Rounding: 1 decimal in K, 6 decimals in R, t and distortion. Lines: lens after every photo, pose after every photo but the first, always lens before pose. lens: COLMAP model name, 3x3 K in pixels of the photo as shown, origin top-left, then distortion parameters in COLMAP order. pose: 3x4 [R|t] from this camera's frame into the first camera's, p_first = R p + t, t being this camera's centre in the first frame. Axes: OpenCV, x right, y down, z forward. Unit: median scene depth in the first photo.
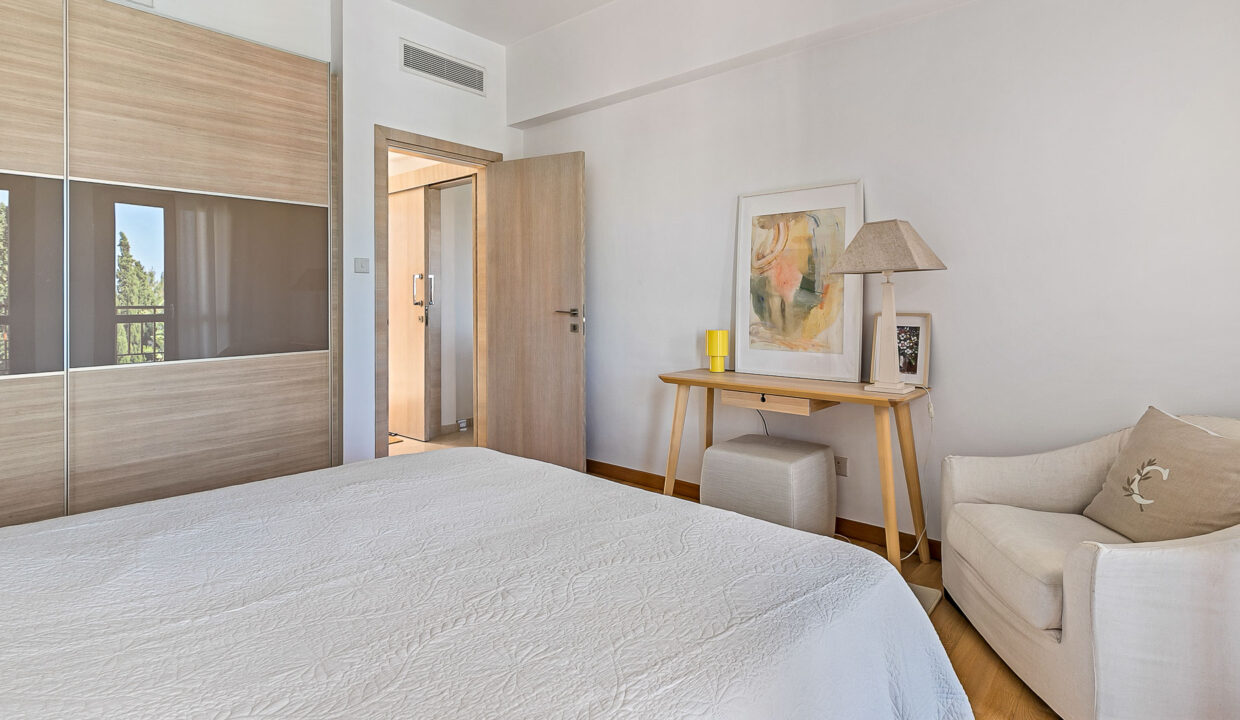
lens RADIAL K [[590.3, 0, 608.4], [0, 590.3, 291.7], [0, 0, 1]] dist [0.002751, -0.003381]
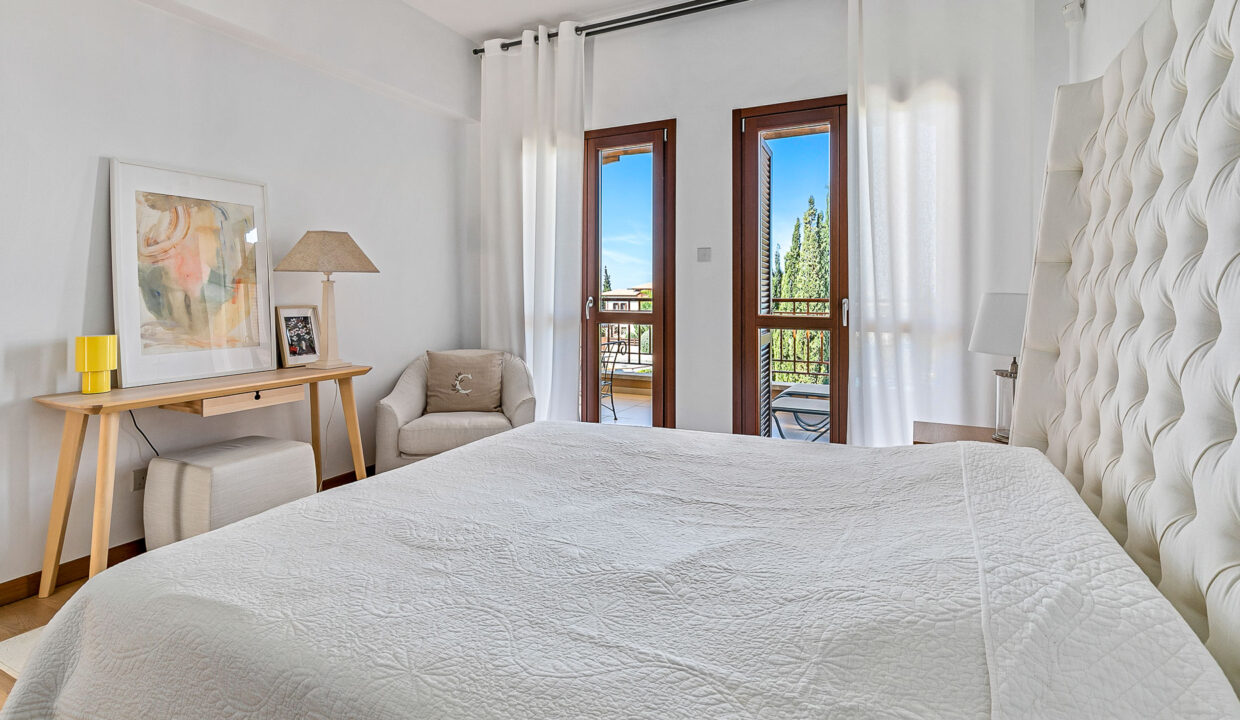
lens RADIAL K [[590.3, 0, 599.9], [0, 590.3, 297.6], [0, 0, 1]] dist [0.002751, -0.003381]
pose [[-0.233185, 0.000420, 0.972432, -0.708089], [-0.010440, 0.999941, -0.002935, 0.014272], [-0.972376, -0.010837, -0.233167, 0.595431]]
